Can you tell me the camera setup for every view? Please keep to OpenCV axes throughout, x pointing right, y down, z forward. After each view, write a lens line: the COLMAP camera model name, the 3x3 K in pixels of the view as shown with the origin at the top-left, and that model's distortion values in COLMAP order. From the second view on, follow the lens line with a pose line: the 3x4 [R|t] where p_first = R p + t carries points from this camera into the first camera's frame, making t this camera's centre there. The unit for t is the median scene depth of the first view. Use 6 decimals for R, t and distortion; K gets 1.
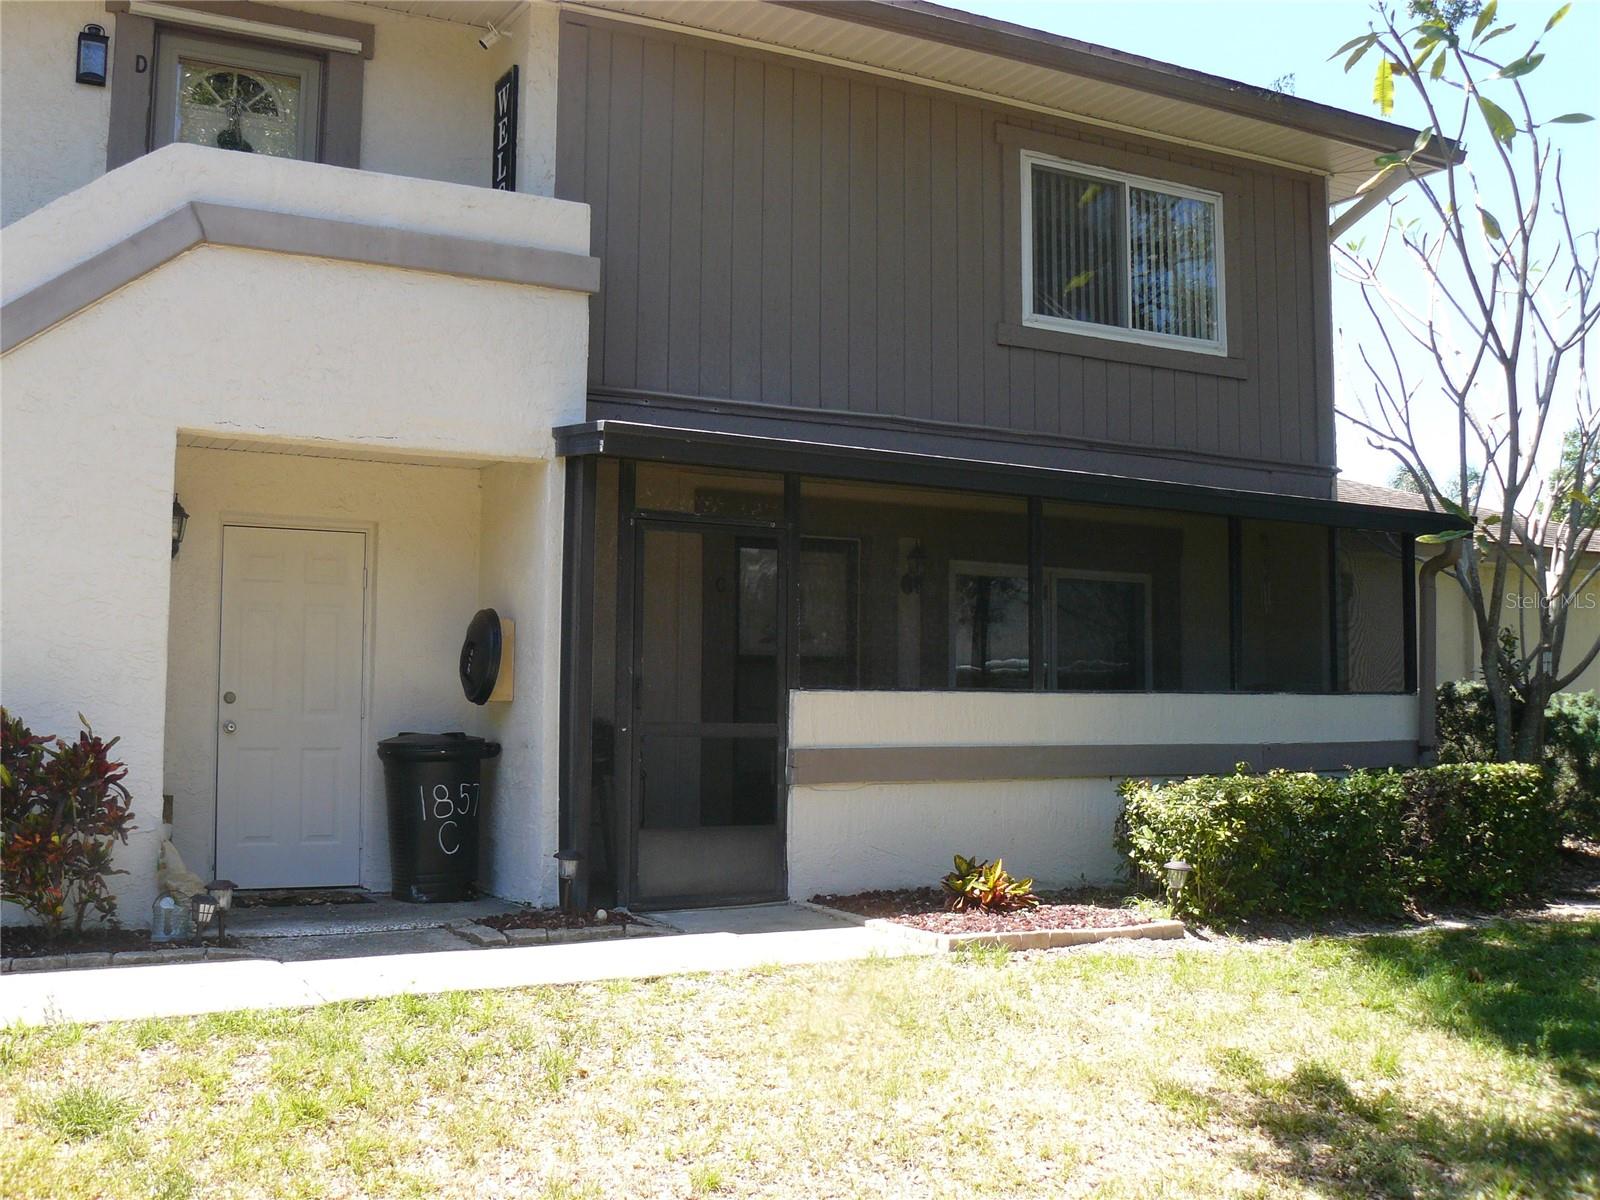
lens RADIAL K [[1696.9, 0, 804.2], [0, 1696.9, 591.3], [0, 0, 1]] dist [-0.079310, 0.000000]
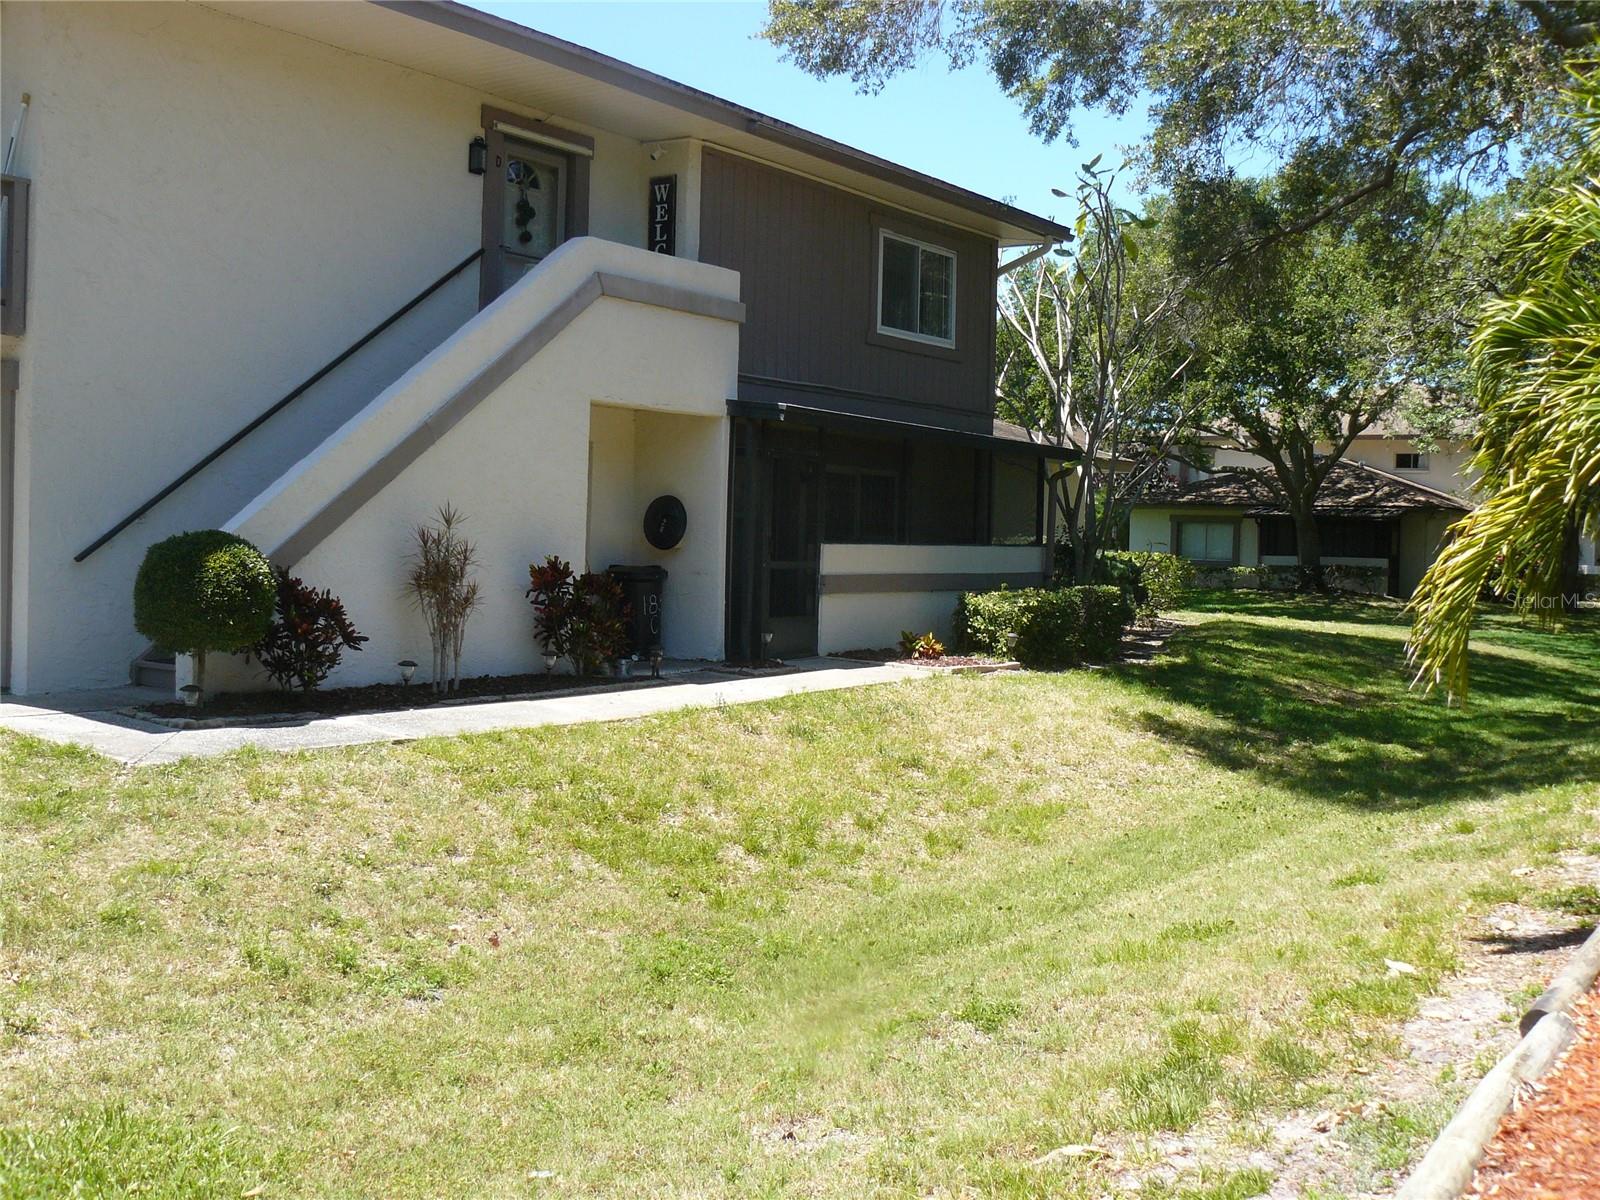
lens RADIAL K [[1696.9, 0, 795.7], [0, 1696.9, 604.3], [0, 0, 1]] dist [-0.079310, 0.000000]
pose [[0.898742, -0.001047, 0.438476, -0.839687], [-0.050610, 0.993066, 0.106105, -0.071285], [-0.435546, -0.117552, 0.892458, -0.649131]]
